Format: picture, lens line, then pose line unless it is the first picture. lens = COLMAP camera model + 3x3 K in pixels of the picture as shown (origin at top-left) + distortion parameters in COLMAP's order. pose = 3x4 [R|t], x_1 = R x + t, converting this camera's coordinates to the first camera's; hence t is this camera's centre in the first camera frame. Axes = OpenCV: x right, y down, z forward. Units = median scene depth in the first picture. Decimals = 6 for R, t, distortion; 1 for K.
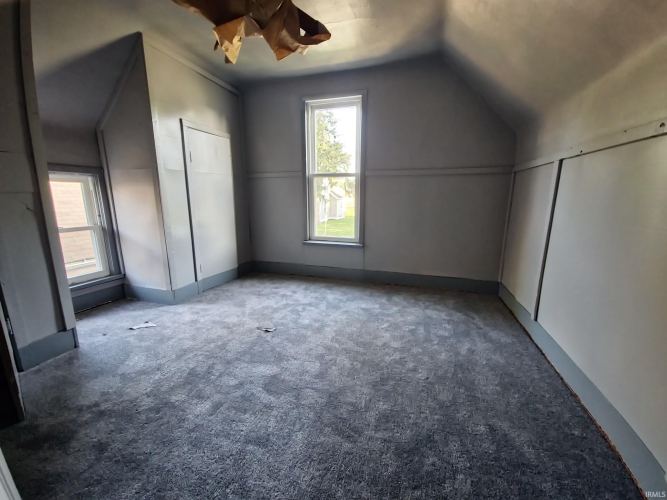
lens RADIAL K [[266.3, 0, 333.5], [0, 266.3, 250.0], [0, 0, 1]] dist [-0.000173, -0.000060]
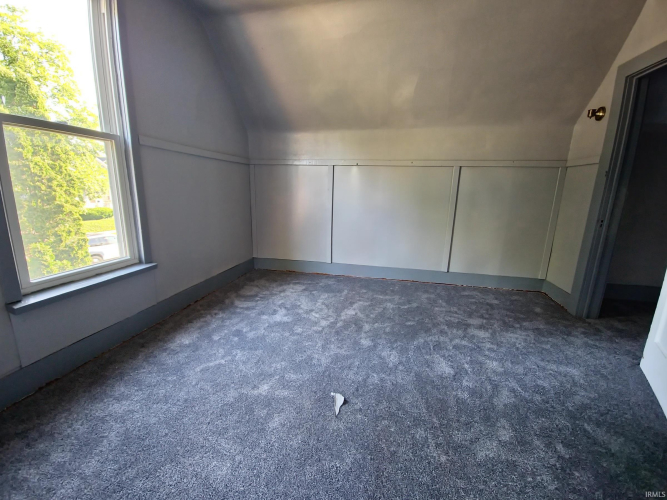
lens RADIAL K [[283.6, 0, 323.7], [0, 283.6, 252.6], [0, 0, 1]] dist [-0.001357, -0.000449]
pose [[-0.112276, -0.214386, 0.970274, -0.555687], [0.167607, 0.958372, 0.231151, -0.126476], [-0.979440, 0.188577, -0.071670, 0.701010]]
